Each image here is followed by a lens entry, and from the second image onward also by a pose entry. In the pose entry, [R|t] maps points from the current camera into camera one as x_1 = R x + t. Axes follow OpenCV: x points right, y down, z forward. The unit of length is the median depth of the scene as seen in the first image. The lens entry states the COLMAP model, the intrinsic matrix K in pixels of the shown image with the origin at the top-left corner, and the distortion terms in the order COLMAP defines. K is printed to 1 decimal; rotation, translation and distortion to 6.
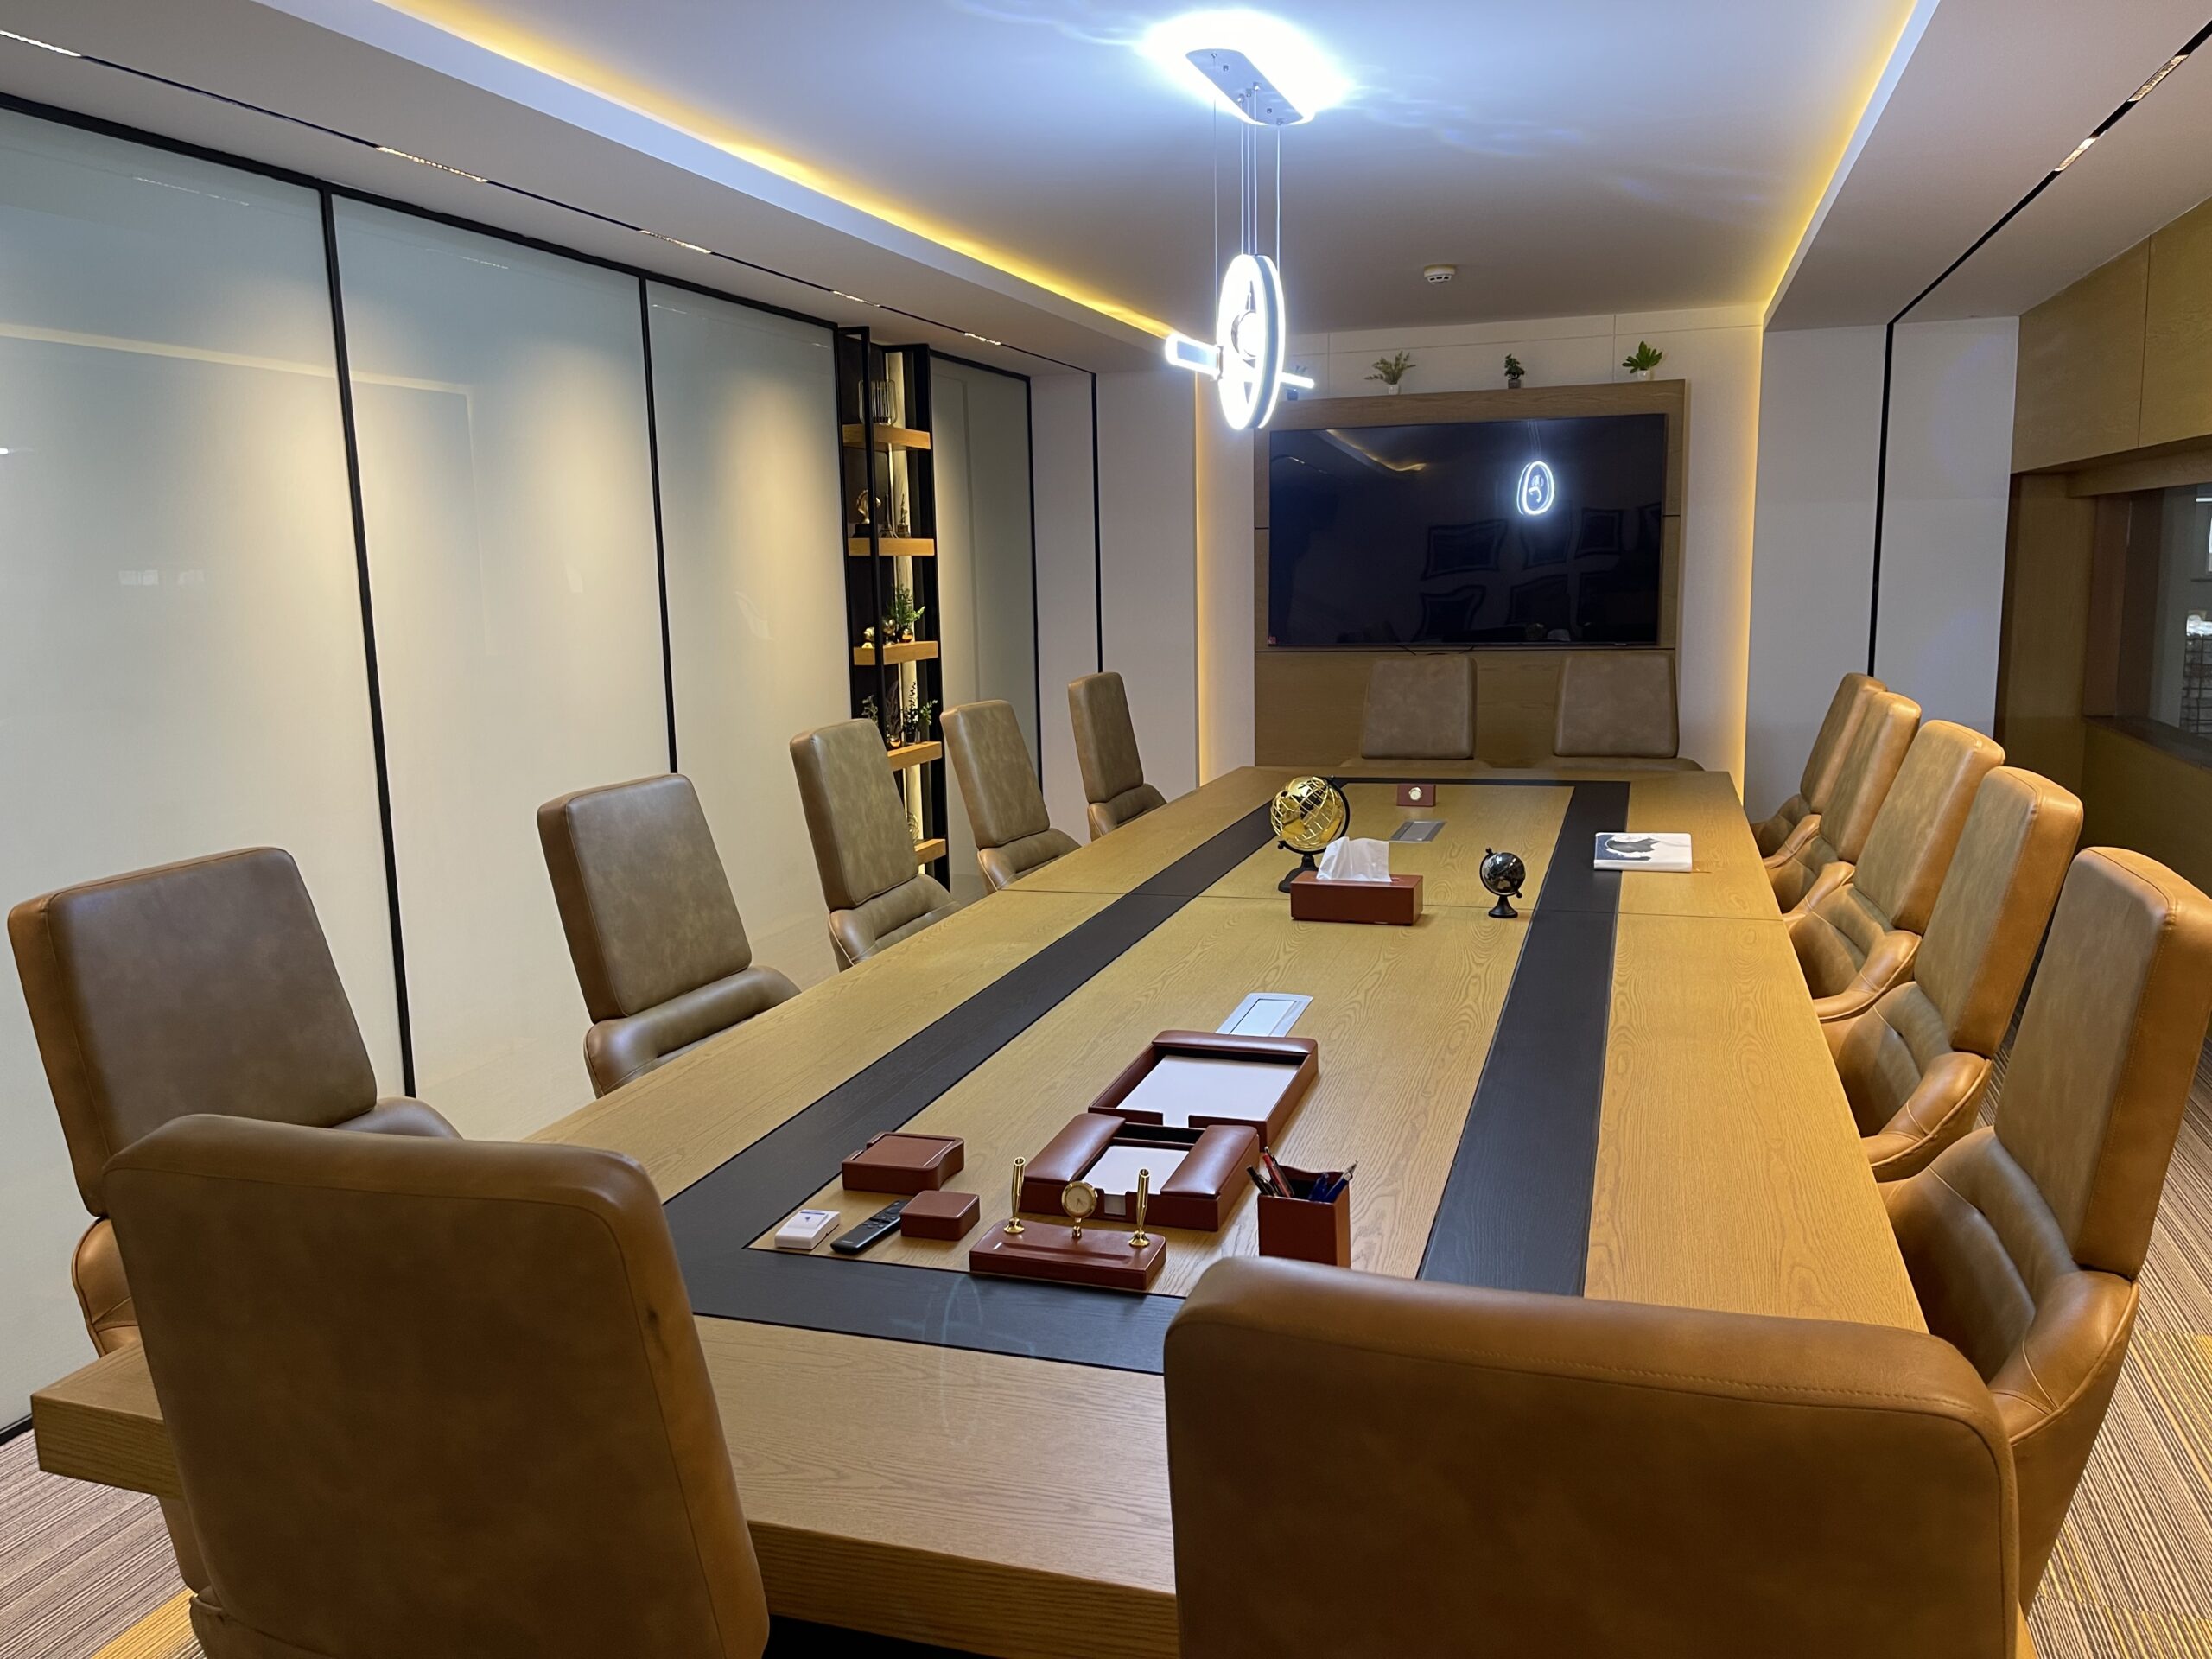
lens RADIAL K [[1665.9, 0, 1107.0], [0, 1665.9, 824.9], [0, 0, 1]] dist [0.086268, -0.117762]
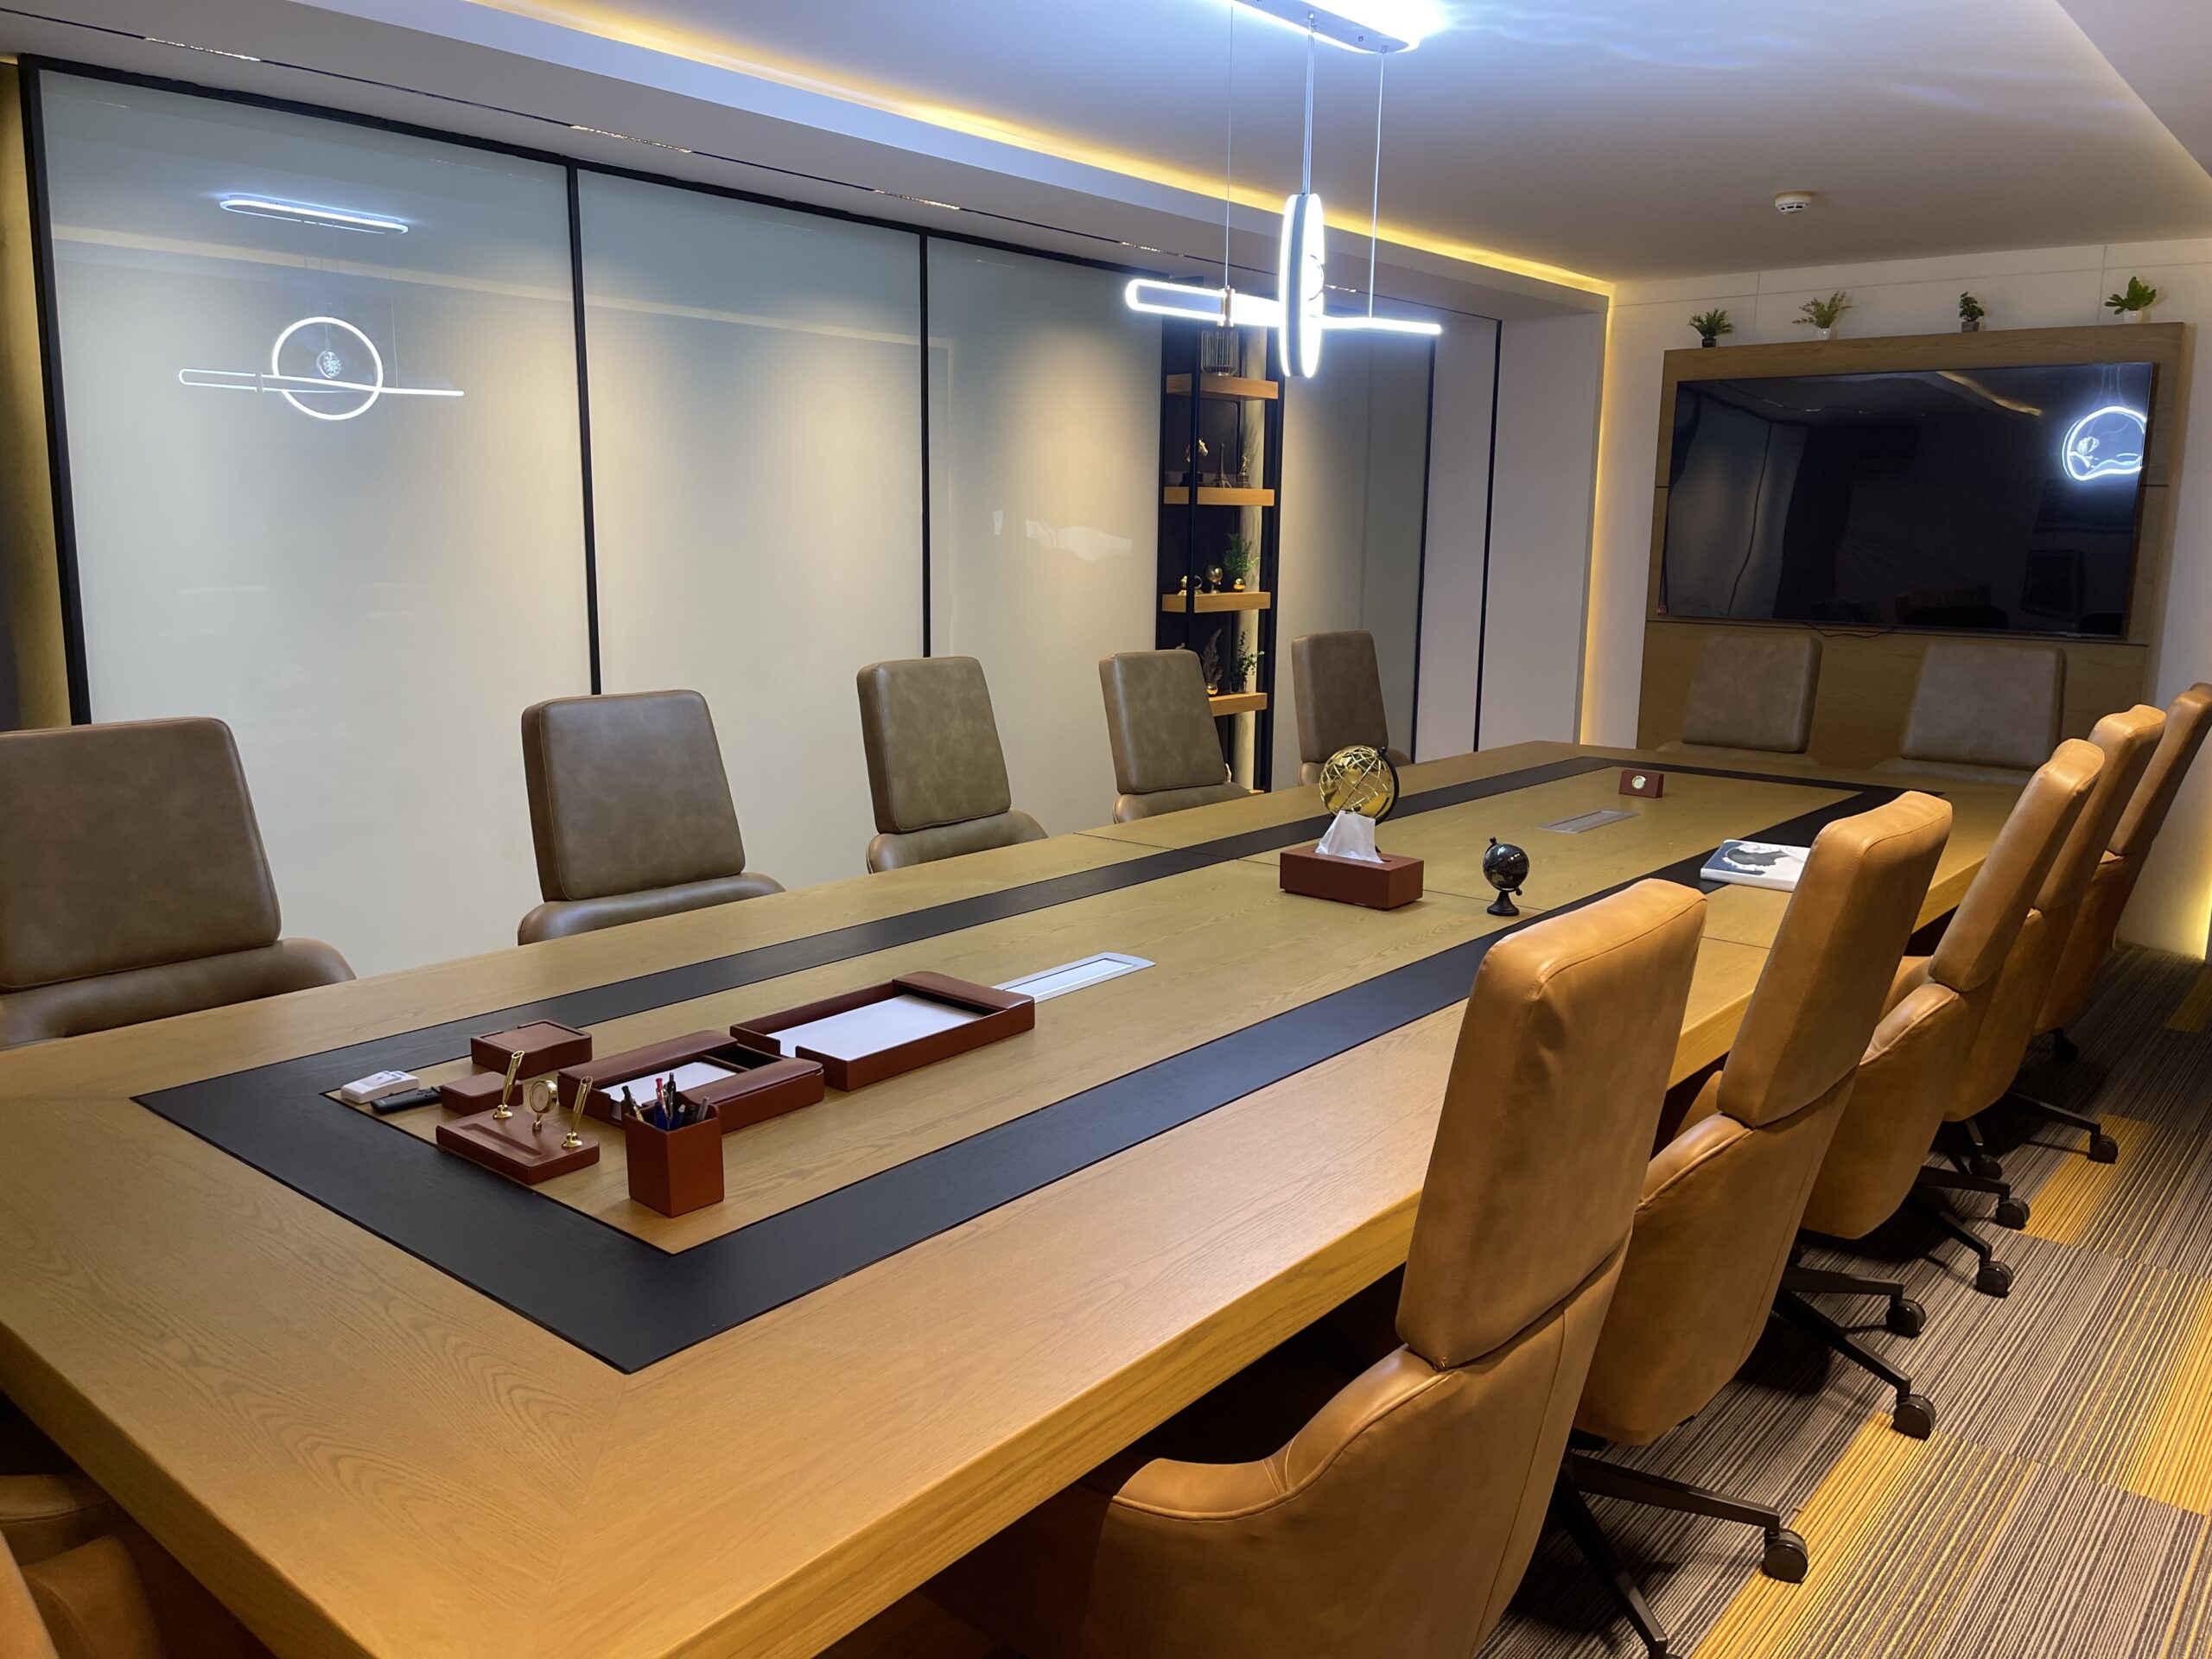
lens RADIAL K [[1669.5, 0, 1119.7], [0, 1669.5, 800.0], [0, 0, 1]] dist [0.096695, -0.122595]
pose [[0.928425, 0.095342, -0.359077, 0.322095], [-0.090824, 0.995431, 0.029472, -0.013338], [0.360247, 0.005250, 0.932842, 0.059719]]
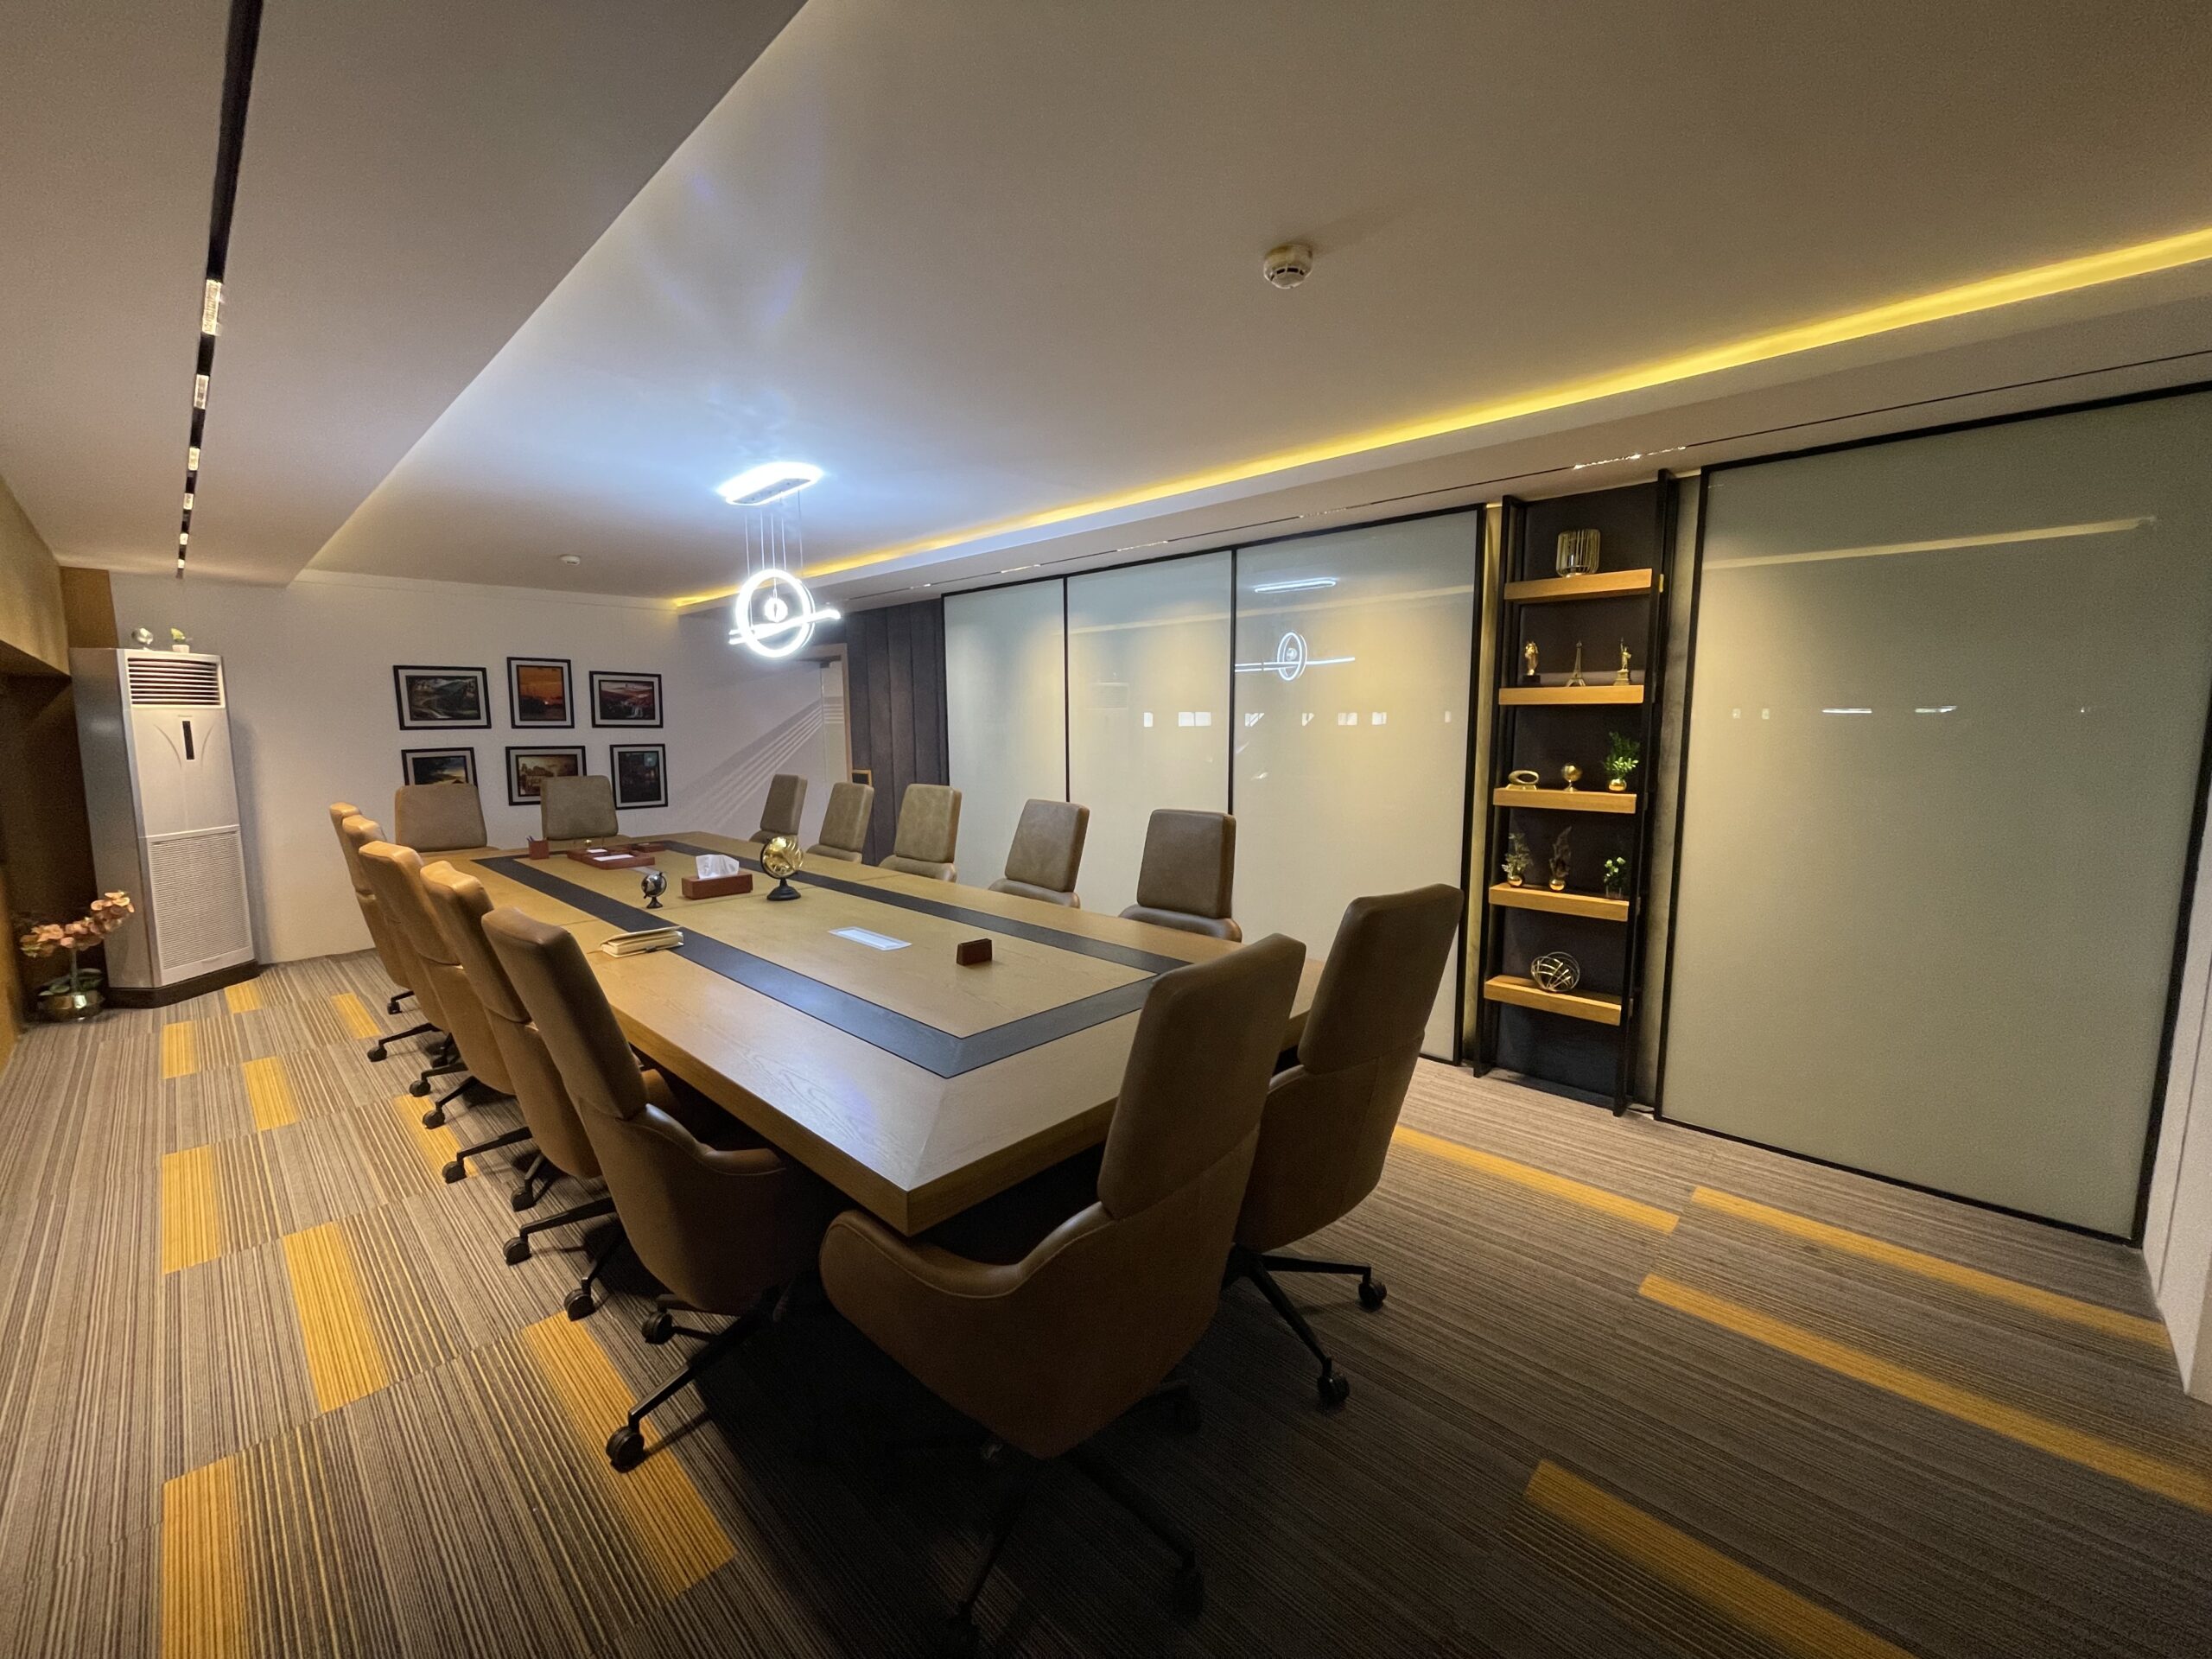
lens RADIAL K [[893.3, 0, 1094.0], [0, 893.3, 826.0], [0, 0, 1]] dist [0.000221, 0.000558]
pose [[-0.444851, 0.134122, -0.885505, 0.809854], [-0.123290, 0.970139, 0.208878, -0.280632], [0.887078, 0.202094, -0.415032, 1.657408]]
